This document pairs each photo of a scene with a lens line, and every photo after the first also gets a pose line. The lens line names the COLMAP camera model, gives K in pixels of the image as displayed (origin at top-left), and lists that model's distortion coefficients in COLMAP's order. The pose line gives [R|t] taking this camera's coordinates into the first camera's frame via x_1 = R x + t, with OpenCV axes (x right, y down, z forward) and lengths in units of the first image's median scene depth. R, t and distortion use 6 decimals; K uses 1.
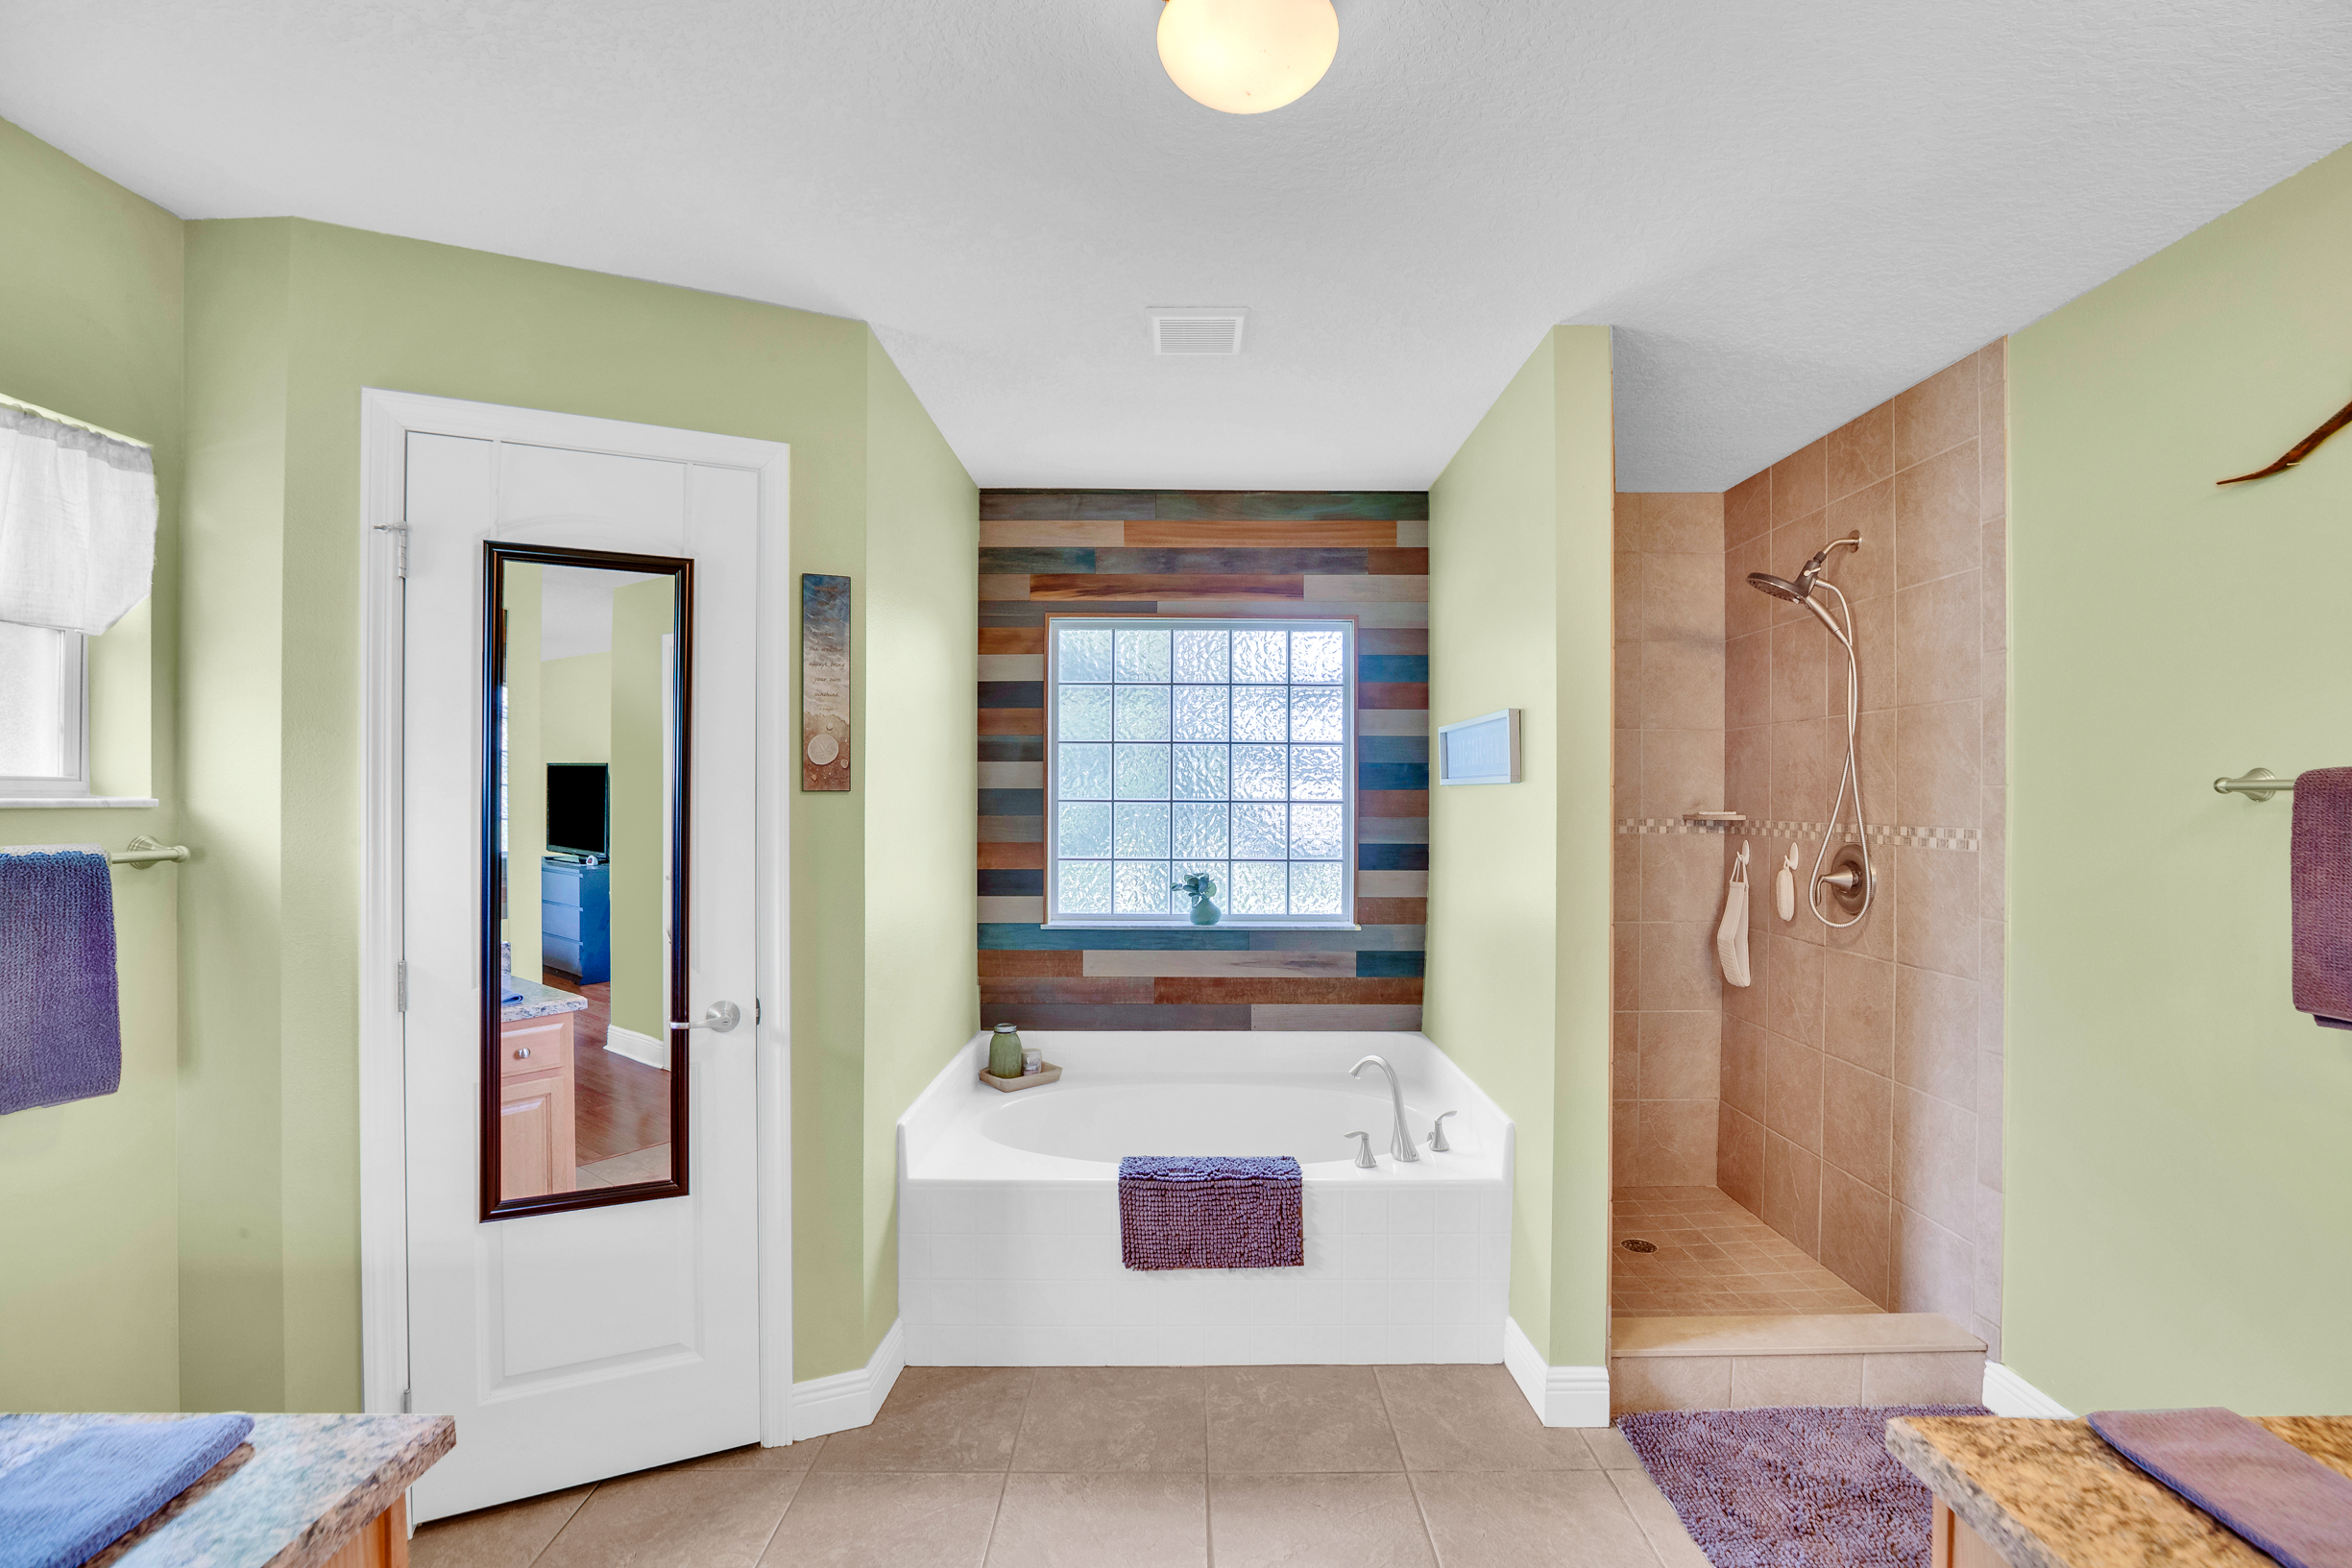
lens RADIAL K [[1083.5, 0, 1190.8], [0, 1083.5, 792.1], [0, 0, 1]] dist [-0.040558, 0.011440]
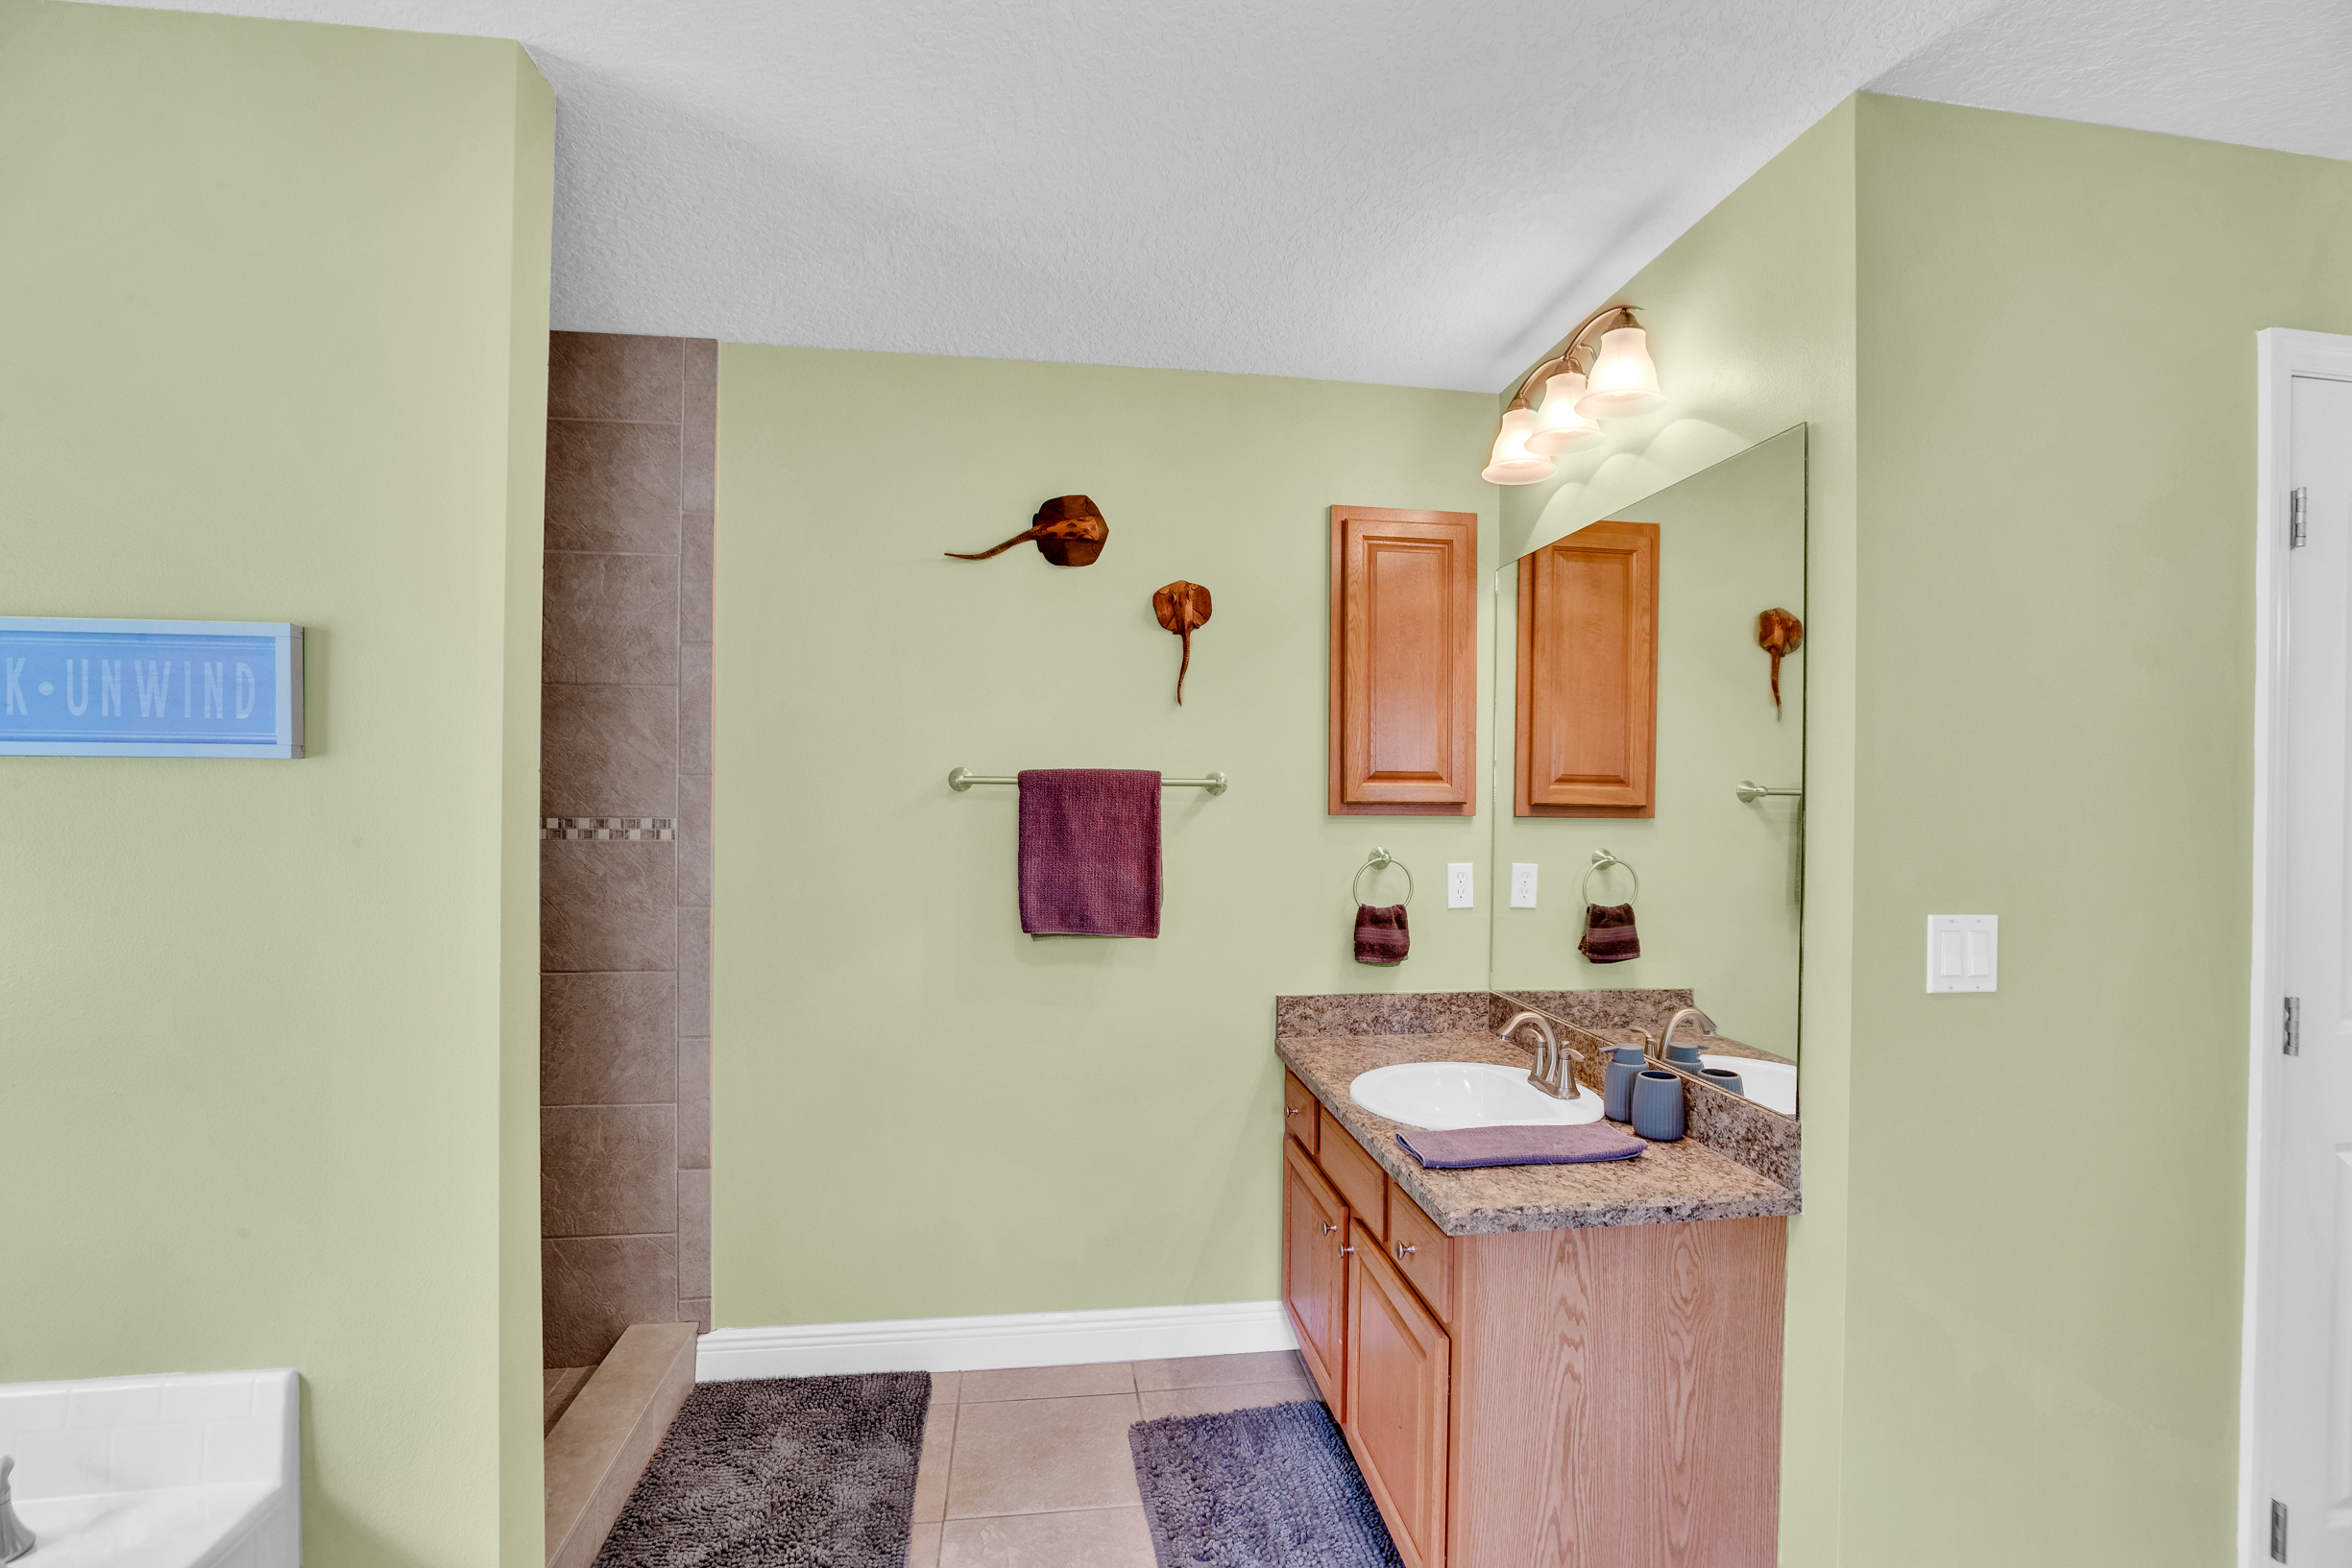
lens RADIAL K [[1083.5, 0, 1190.8], [0, 1083.5, 792.1], [0, 0, 1]] dist [-0.040558, 0.011440]
pose [[-0.146674, -0.005080, 0.989172, -0.330499], [-0.012882, 0.999912, 0.003225, 0.000981], [-0.989101, -0.012270, -0.146726, 0.681104]]
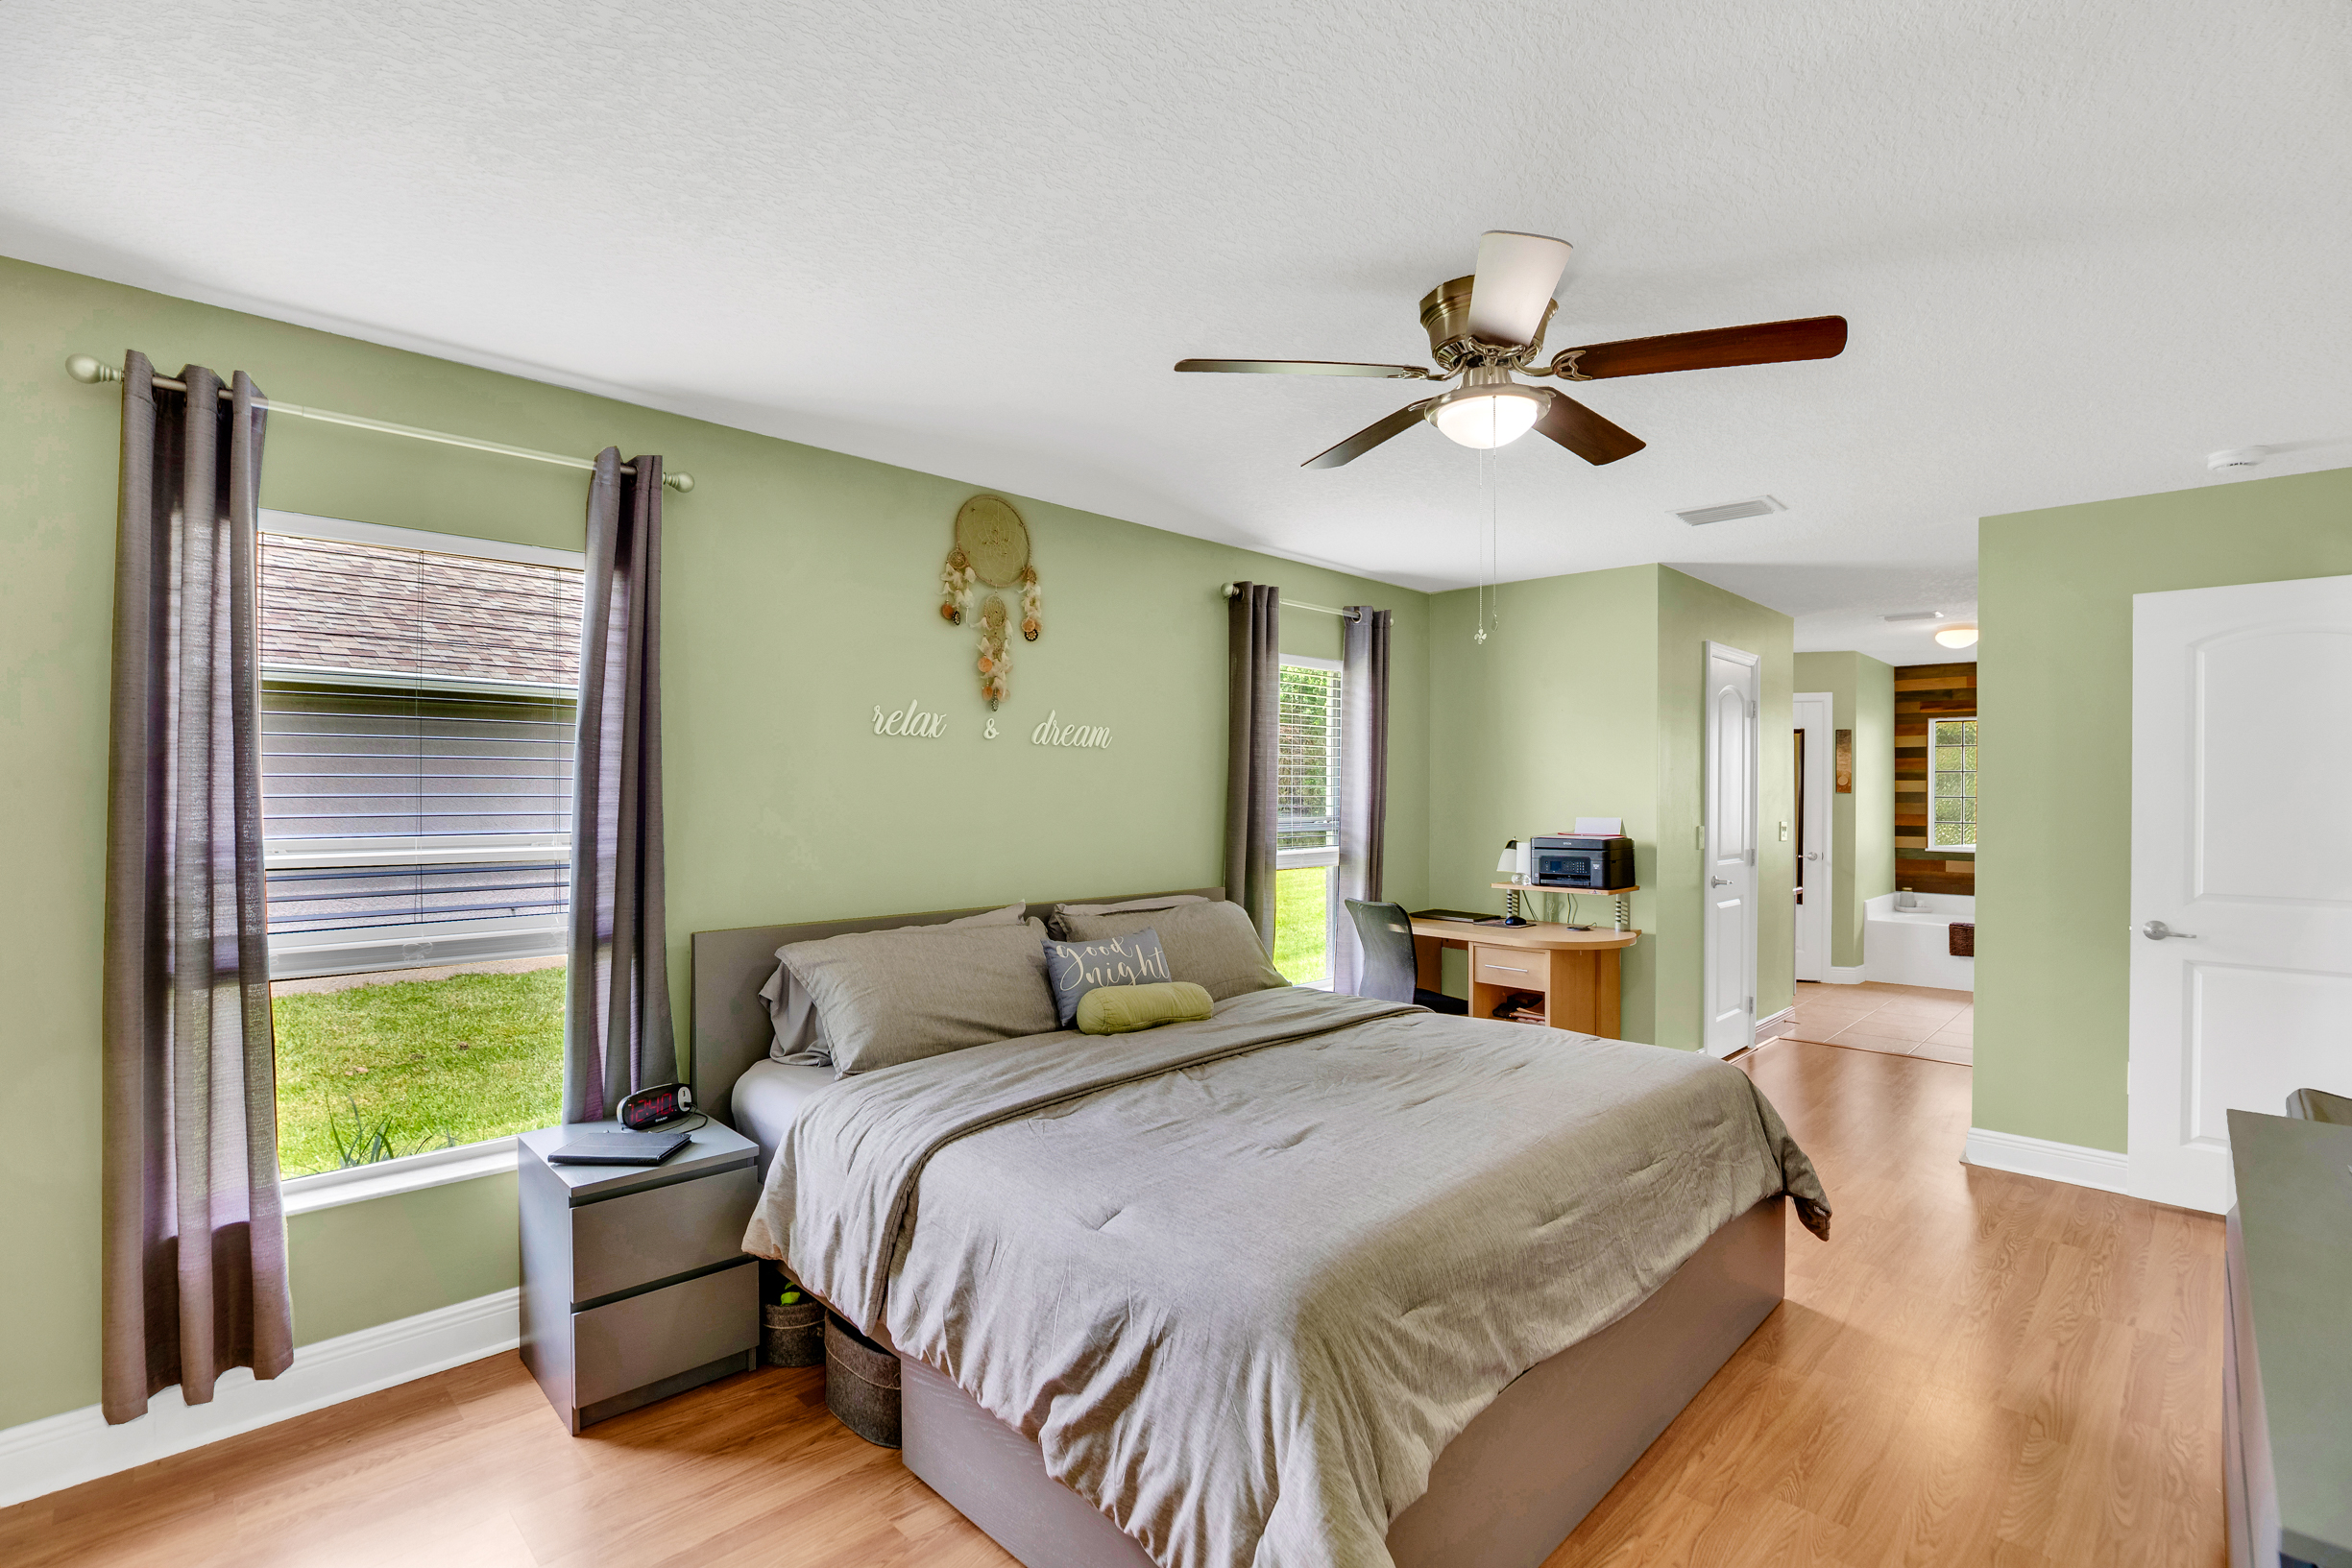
lens RADIAL K [[1083.5, 0, 1190.8], [0, 1083.5, 792.1], [0, 0, 1]] dist [-0.040558, 0.011440]
pose [[0.710846, -0.000416, -0.703348, 0.382841], [-0.000487, 0.999999, -0.001083, 0.000940], [0.703348, 0.001112, 0.710845, -1.909797]]
